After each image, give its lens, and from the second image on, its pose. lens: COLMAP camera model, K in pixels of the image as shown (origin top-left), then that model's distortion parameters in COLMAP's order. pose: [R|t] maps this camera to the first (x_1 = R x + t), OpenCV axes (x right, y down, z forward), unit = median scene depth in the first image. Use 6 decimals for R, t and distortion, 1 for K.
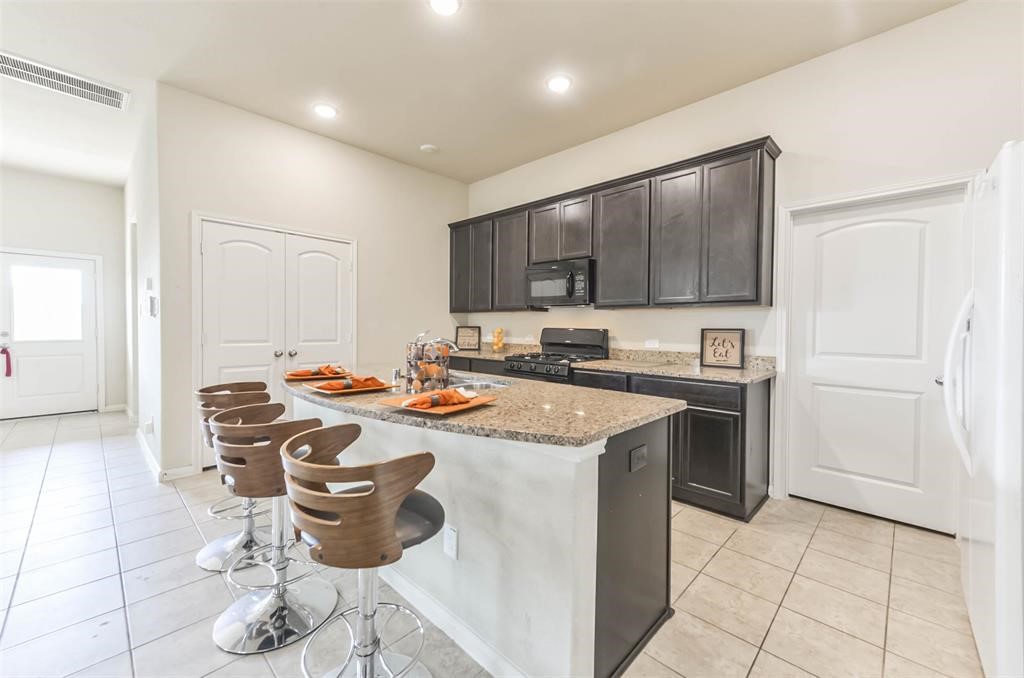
lens RADIAL K [[406.8, 0, 511.1], [0, 406.8, 335.6], [0, 0, 1]] dist [0.003988, -0.000076]
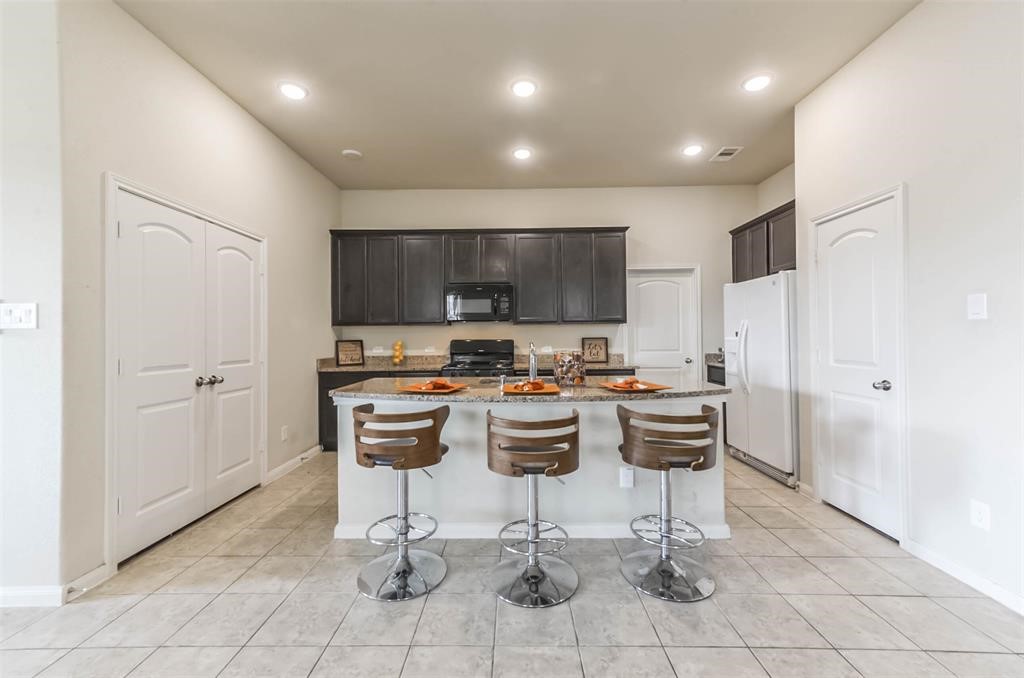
lens RADIAL K [[406.8, 0, 512.0], [0, 406.8, 334.6], [0, 0, 1]] dist [0.003988, -0.000076]
pose [[0.721275, -0.010657, 0.692567, -0.609522], [0.032007, 0.999326, -0.017956, -0.008431], [-0.691909, 0.035118, 0.721130, 0.069331]]
